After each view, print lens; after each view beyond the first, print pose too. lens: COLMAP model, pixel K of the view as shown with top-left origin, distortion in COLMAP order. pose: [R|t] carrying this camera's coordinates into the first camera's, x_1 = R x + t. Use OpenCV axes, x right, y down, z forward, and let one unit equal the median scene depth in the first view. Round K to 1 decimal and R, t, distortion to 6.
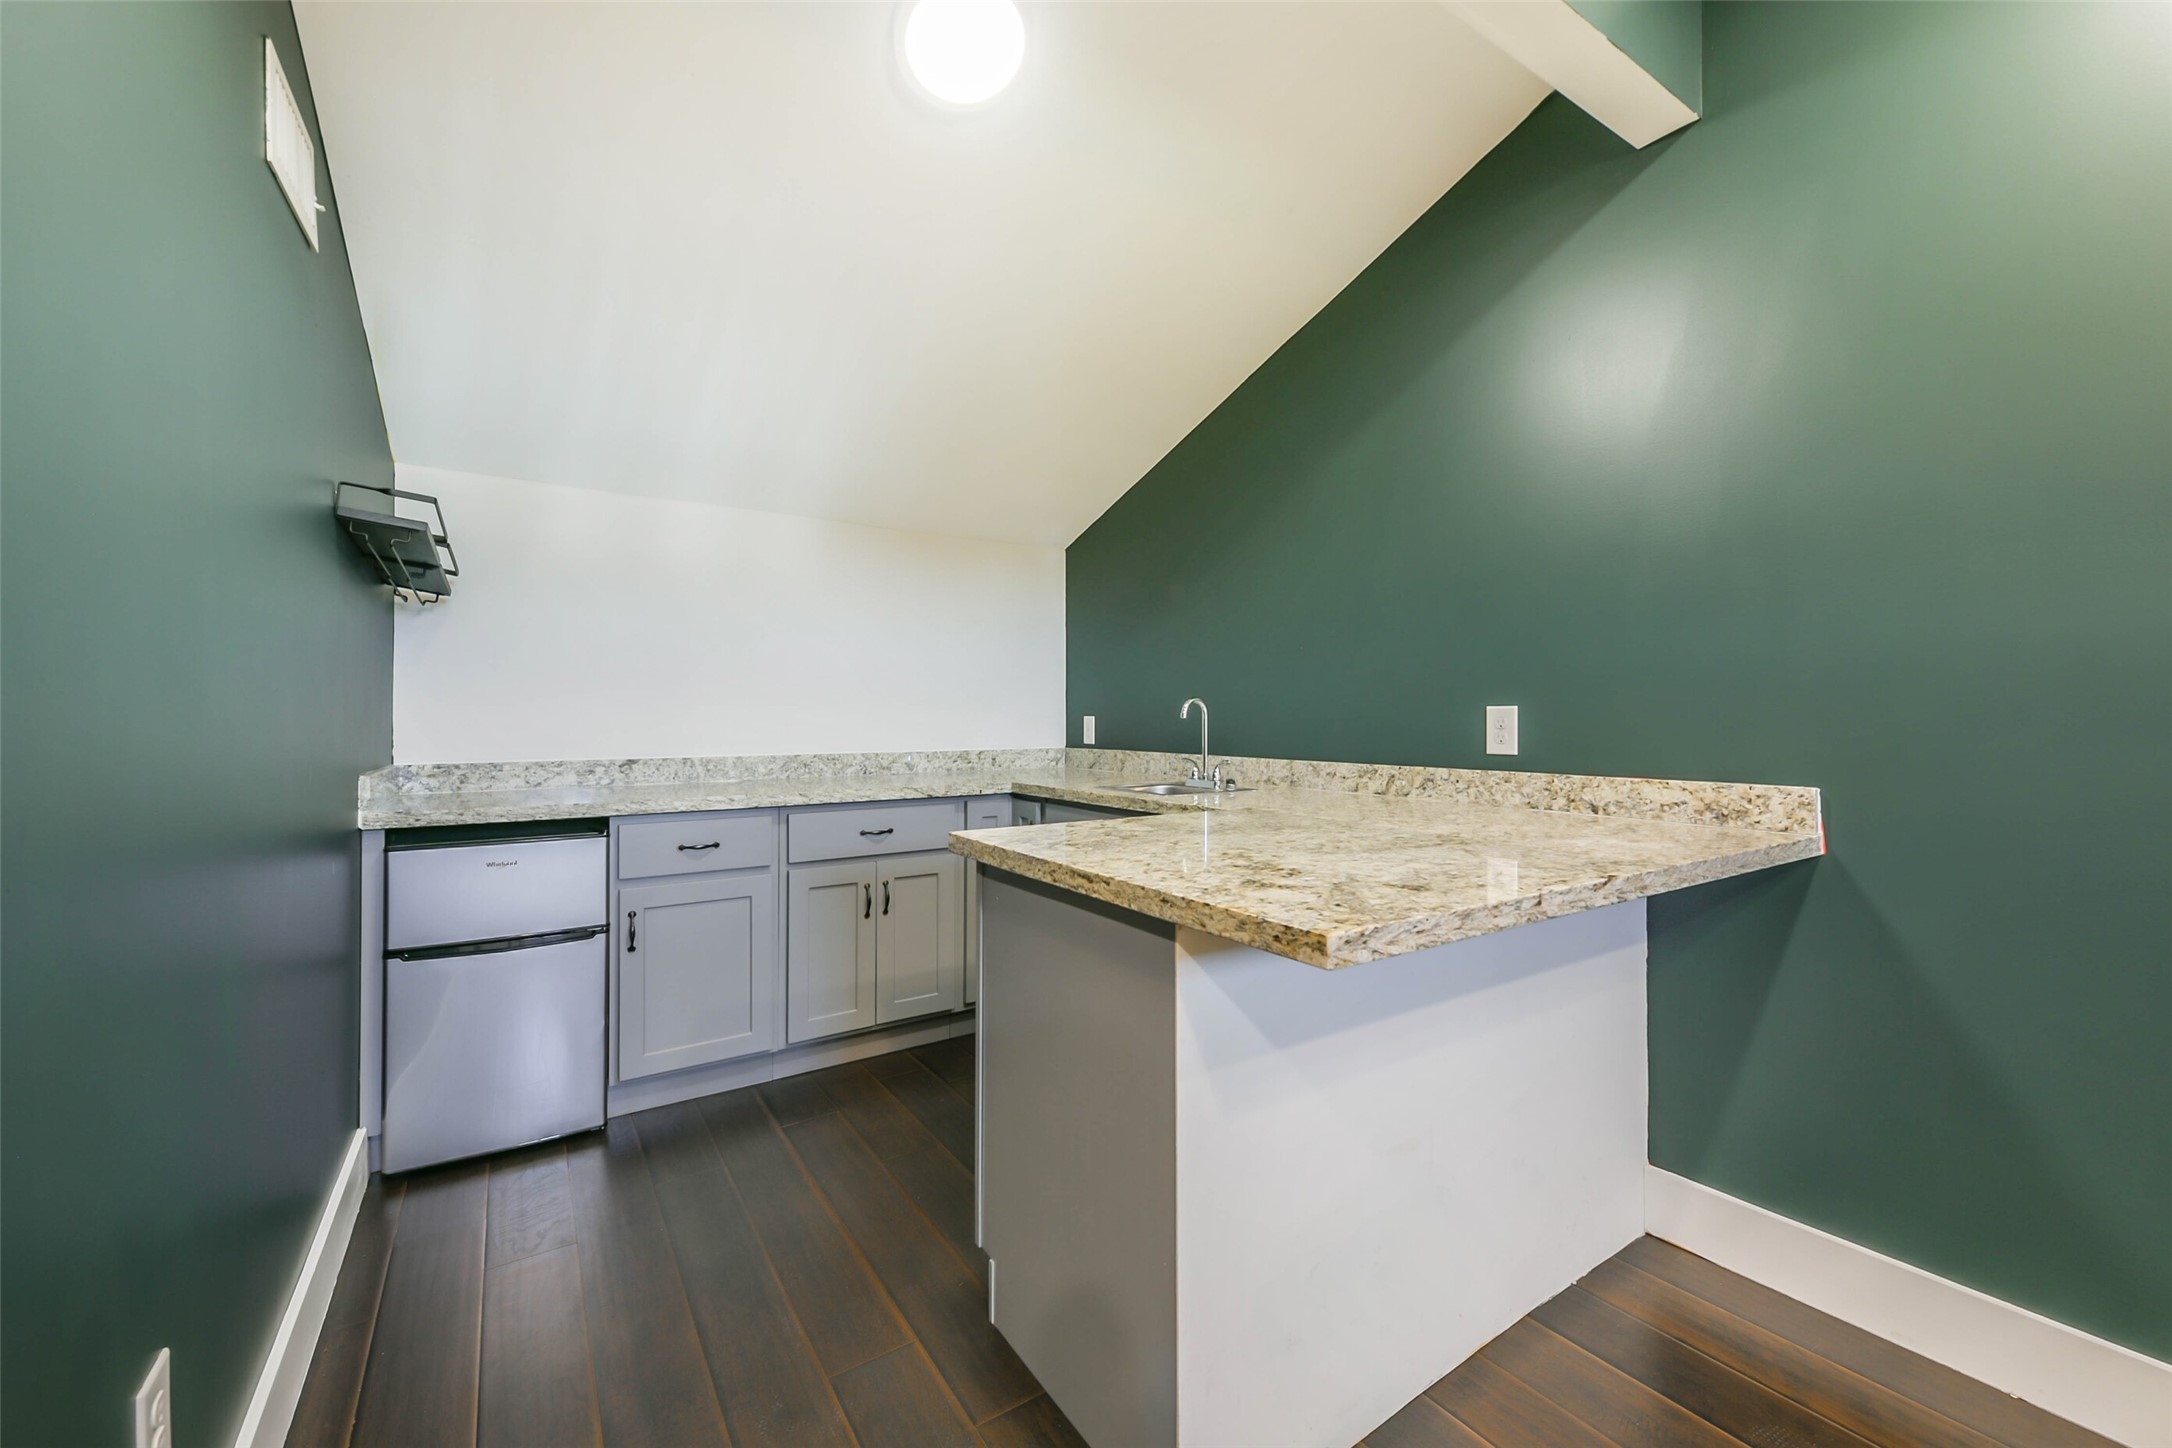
lens RADIAL K [[847.8, 0, 1078.8], [0, 847.8, 720.0], [0, 0, 1]] dist [0.028462, -0.009664]
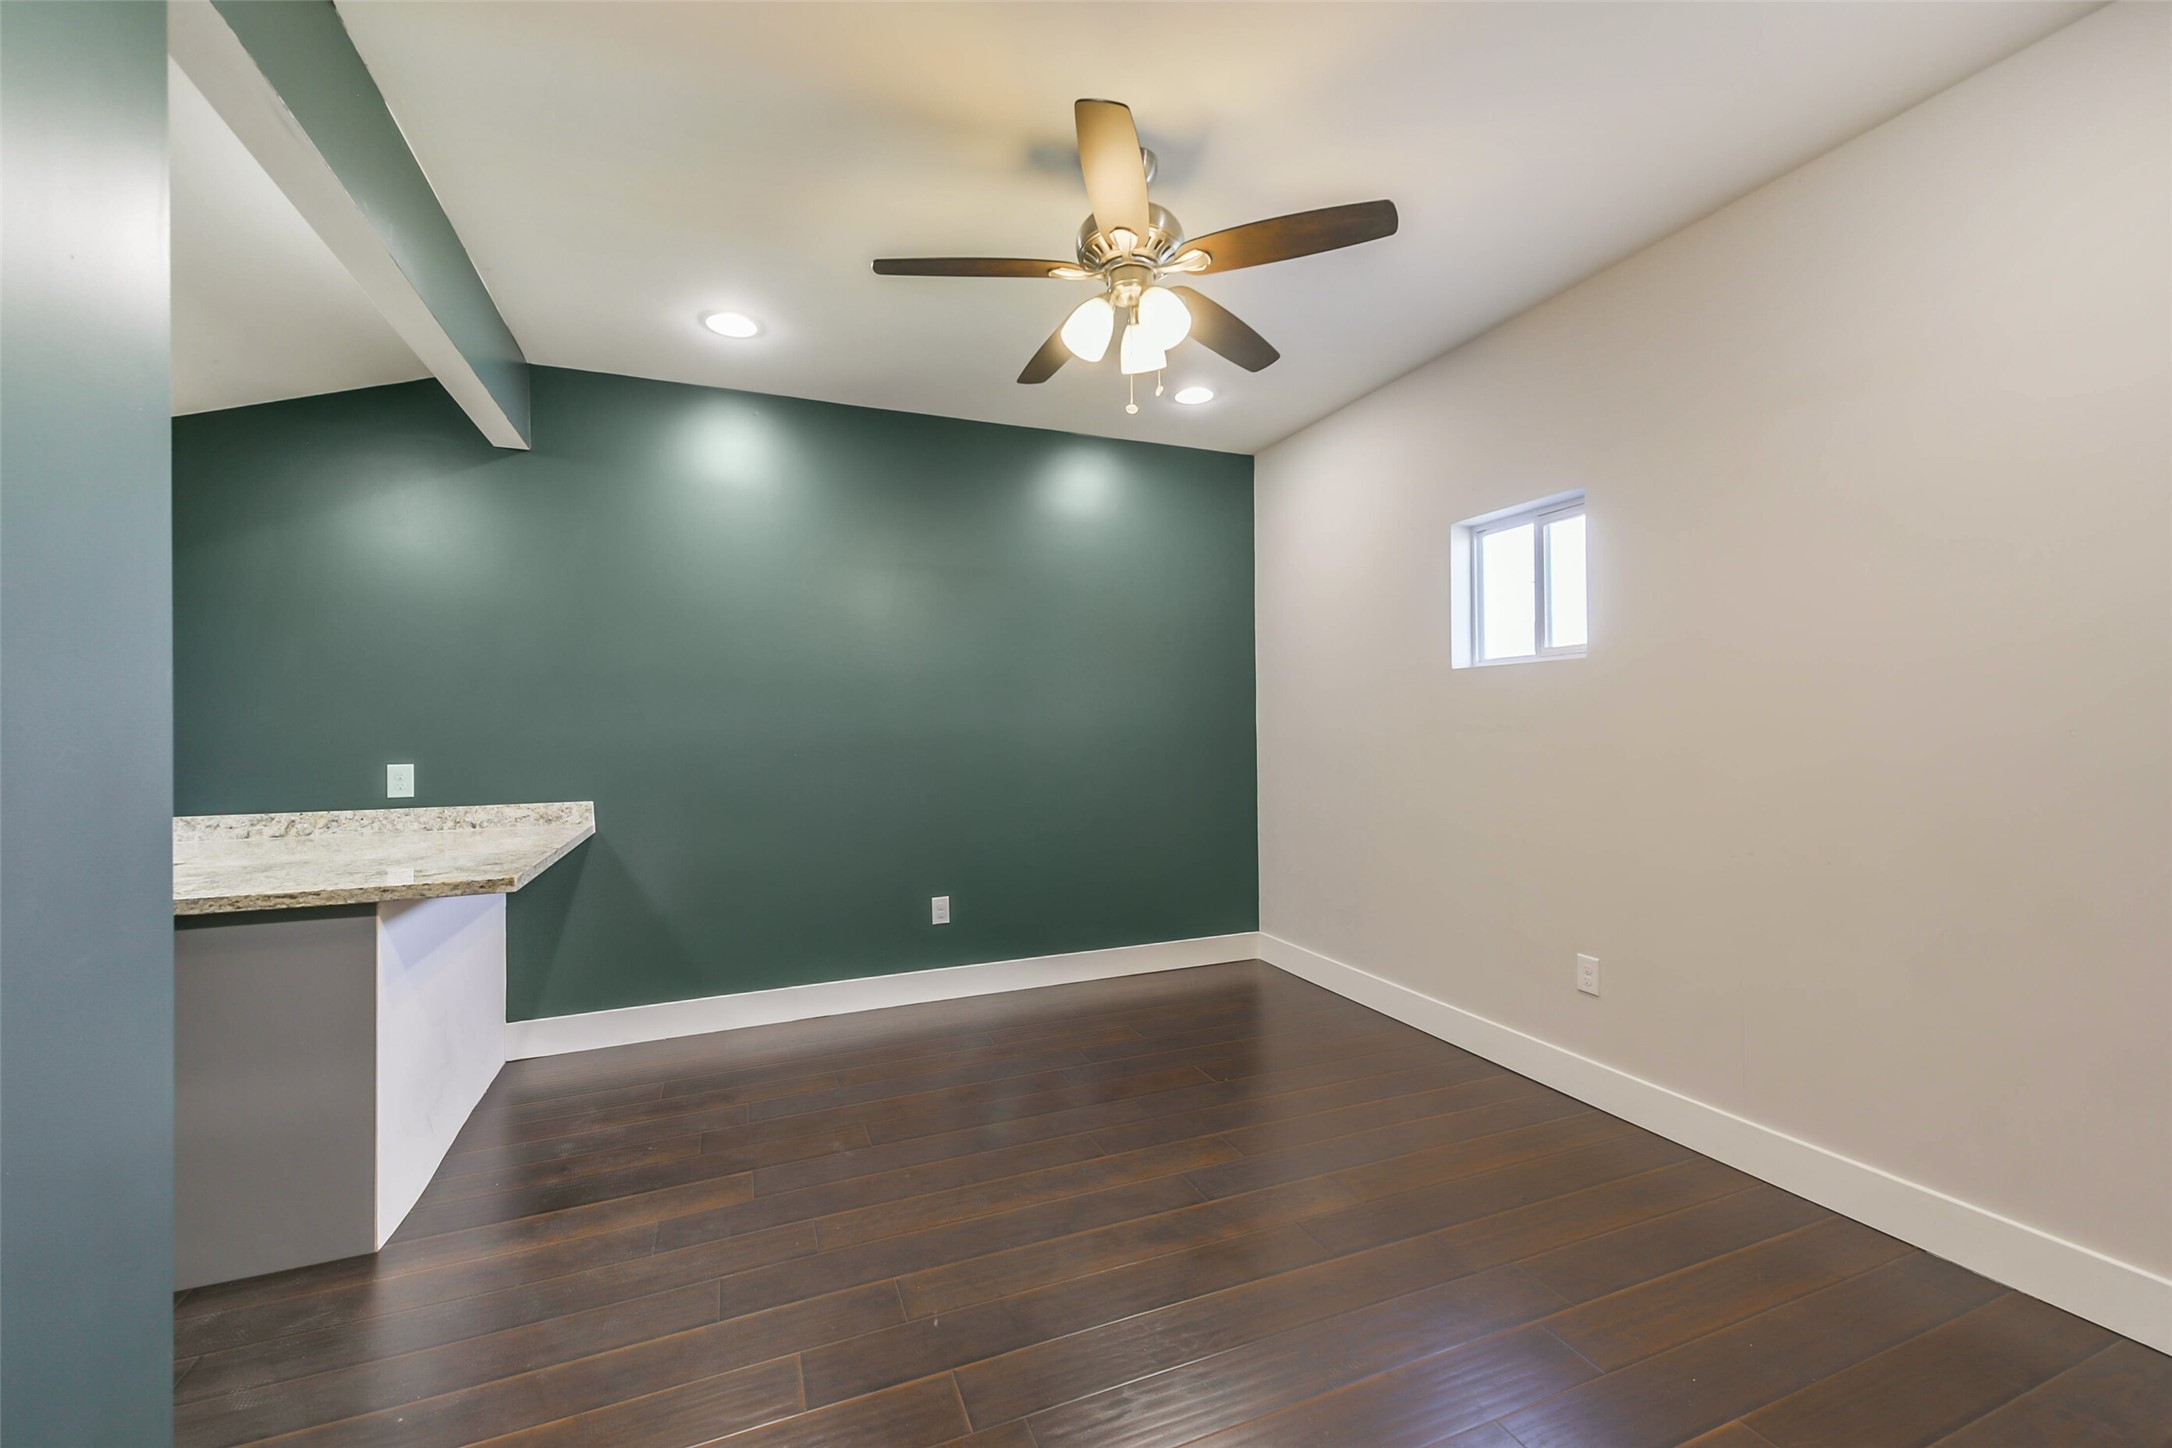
lens RADIAL K [[847.8, 0, 1078.8], [0, 847.8, 720.0], [0, 0, 1]] dist [0.028462, -0.009664]
pose [[0.205869, 0.007320, 0.978552, -0.682844], [0.011099, 0.999890, -0.009815, -0.062365], [-0.978517, 0.012882, 0.205765, -0.430621]]
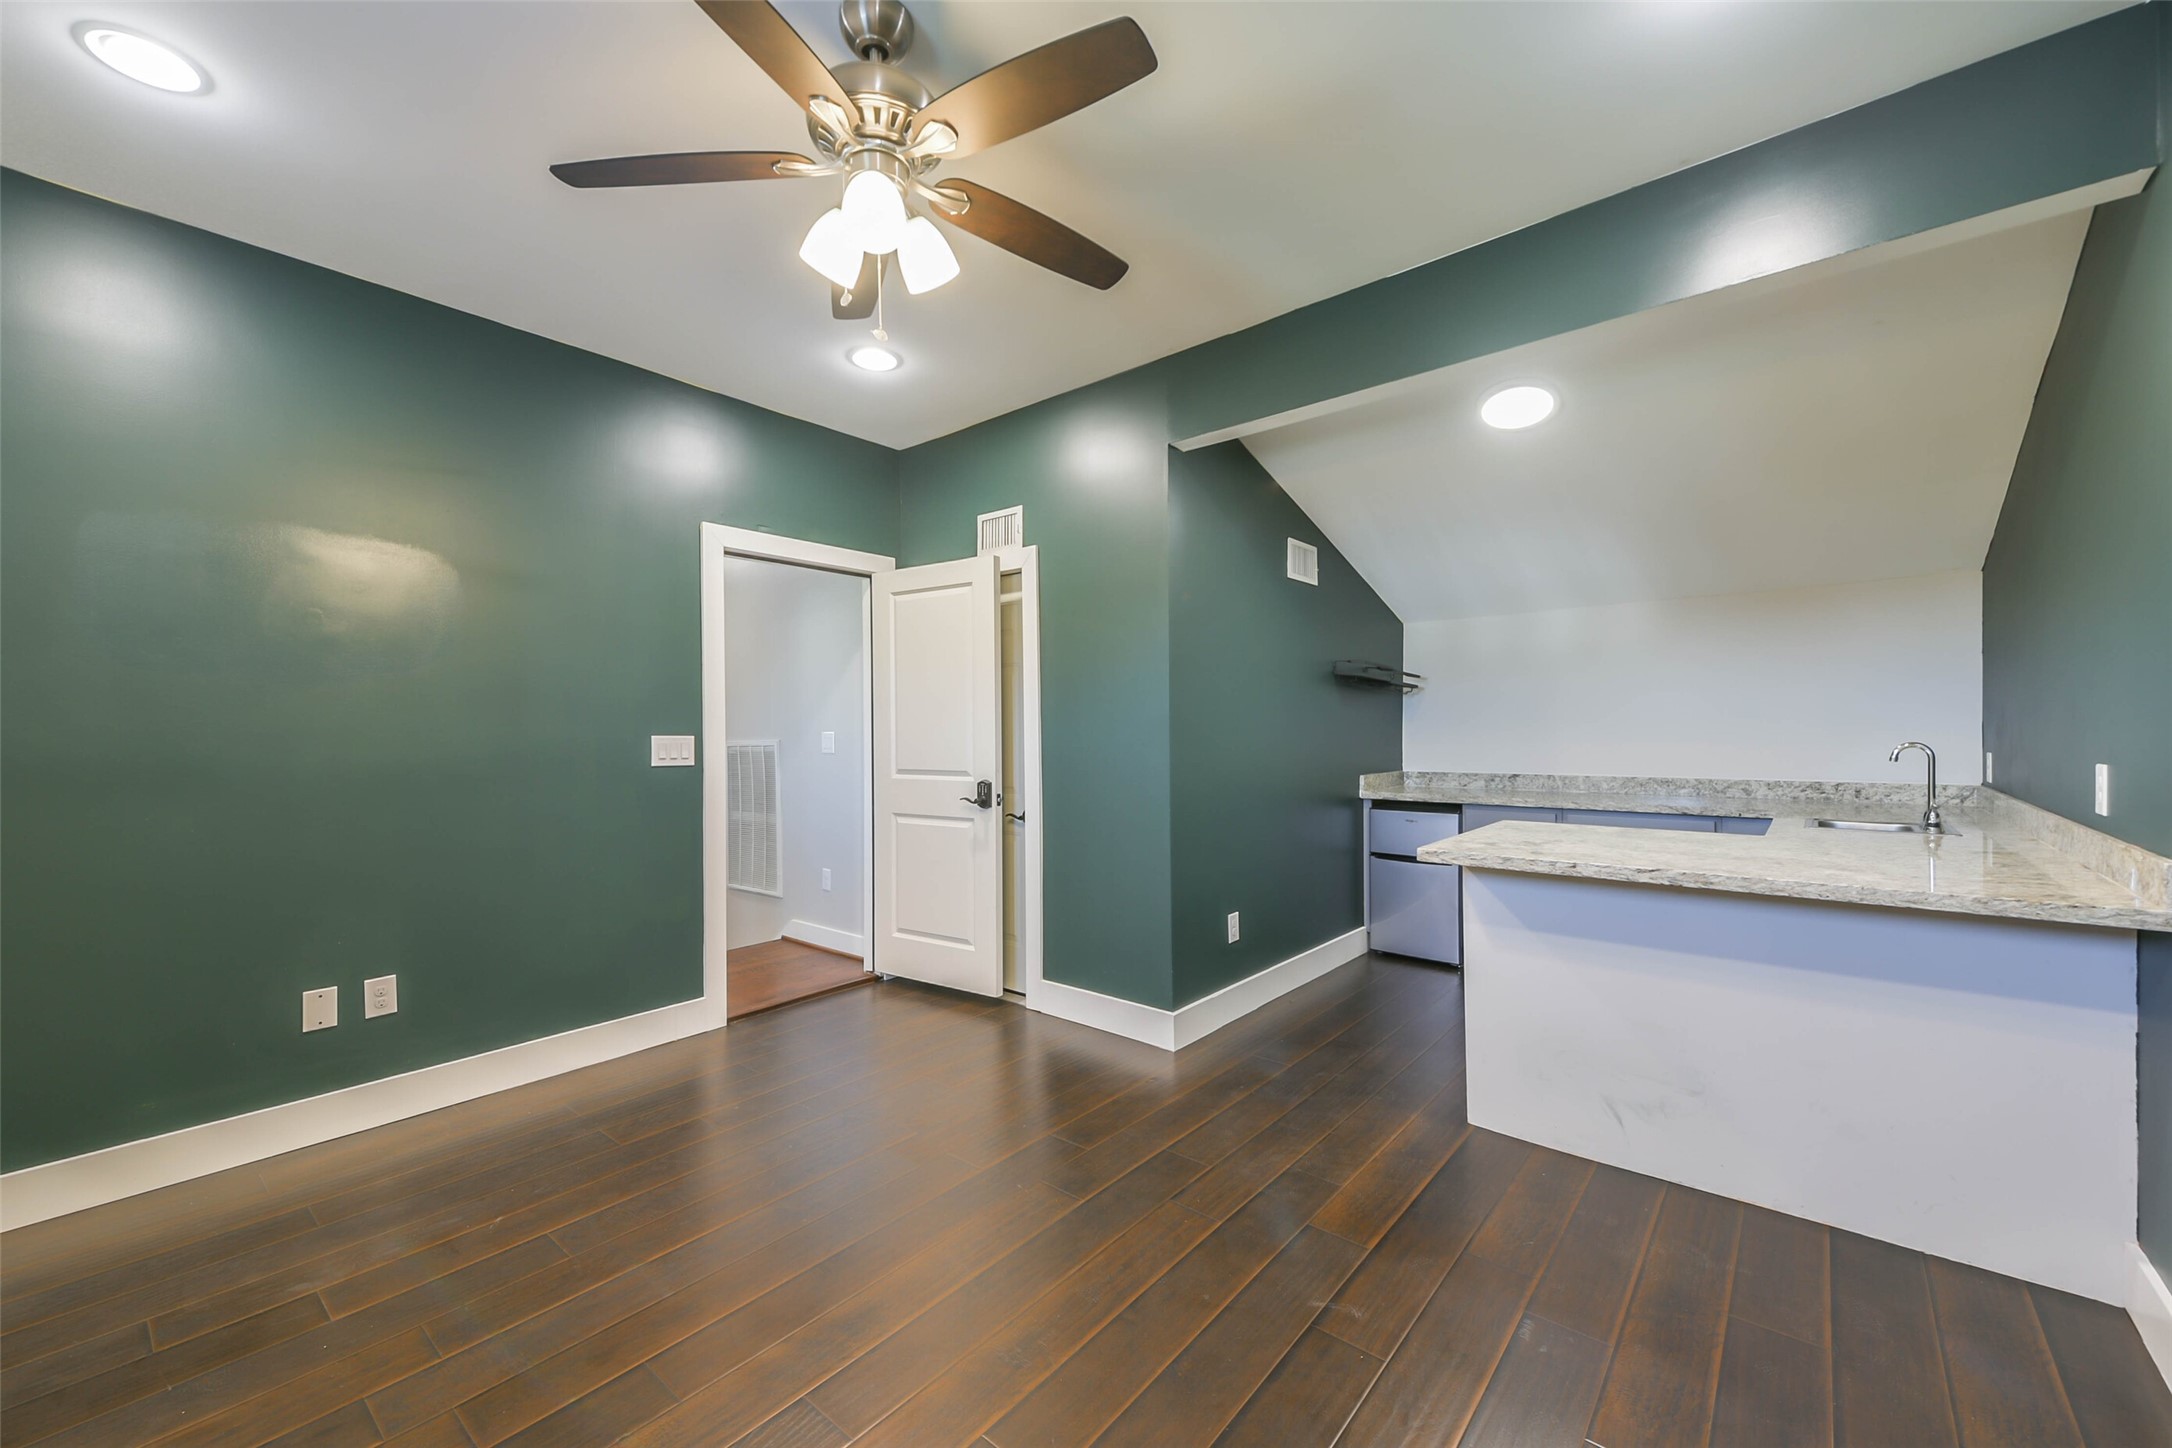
lens RADIAL K [[847.8, 0, 1078.8], [0, 847.8, 720.0], [0, 0, 1]] dist [0.028462, -0.009664]
pose [[0.281040, -0.012154, -0.959619, 1.059975], [0.005764, 0.999923, -0.010976, -0.058046], [0.959679, -0.002447, 0.281089, -0.347158]]
